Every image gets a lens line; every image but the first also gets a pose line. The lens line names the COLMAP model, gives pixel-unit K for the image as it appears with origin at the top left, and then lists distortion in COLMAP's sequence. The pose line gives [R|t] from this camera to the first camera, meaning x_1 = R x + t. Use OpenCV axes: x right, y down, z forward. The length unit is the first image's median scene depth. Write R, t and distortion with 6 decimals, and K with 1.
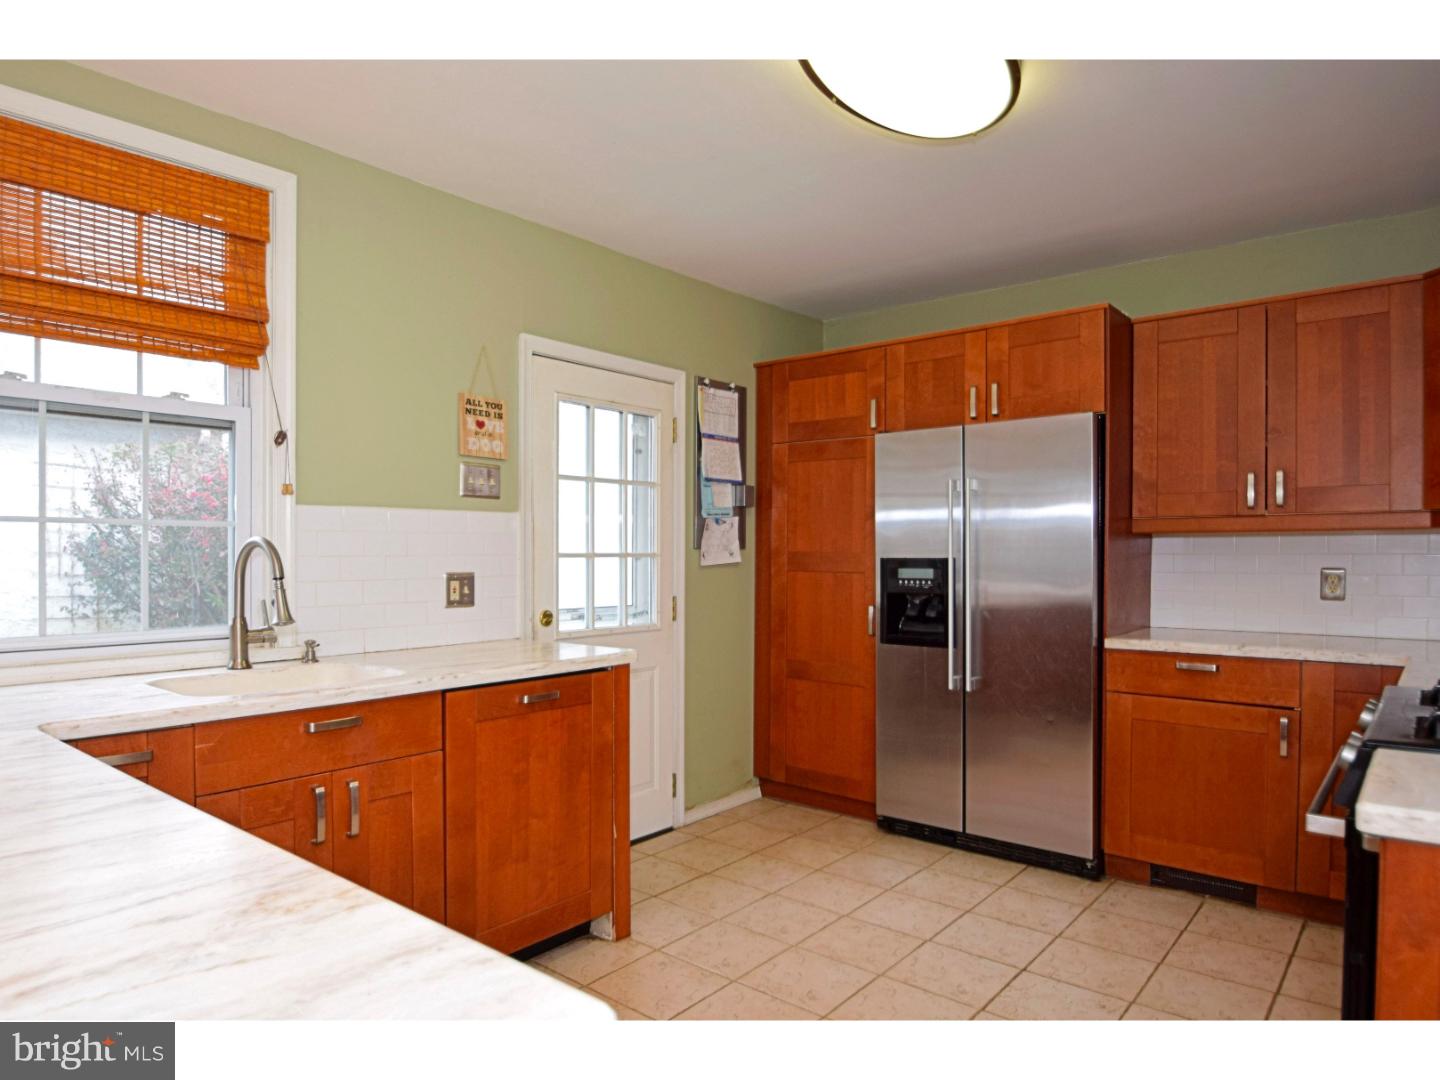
lens RADIAL K [[888.5, 0, 723.7], [0, 888.5, 546.3], [0, 0, 1]] dist [-0.028576, 0.002878]
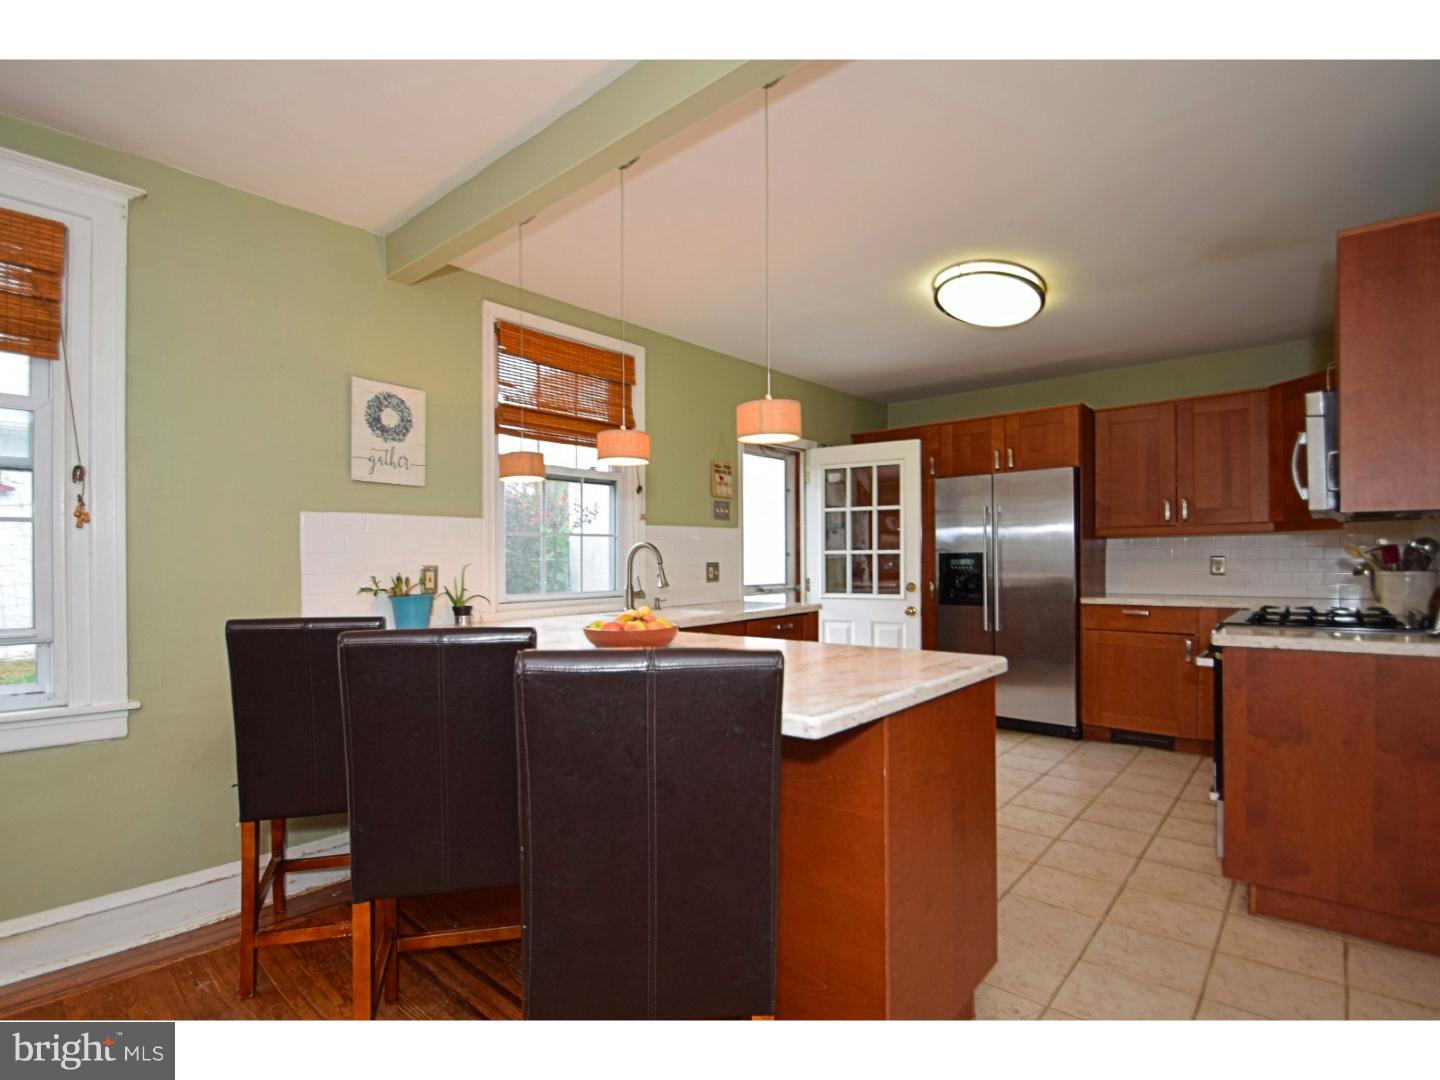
lens RADIAL K [[699.2, 0, 712.8], [0, 699.2, 552.4], [0, 0, 1]] dist [-0.014900, -0.001083]
pose [[0.999407, -0.009176, -0.033176, -0.241861], [0.009123, 0.999957, -0.001773, 0.011715], [0.033191, 0.001469, 0.999448, -0.382490]]
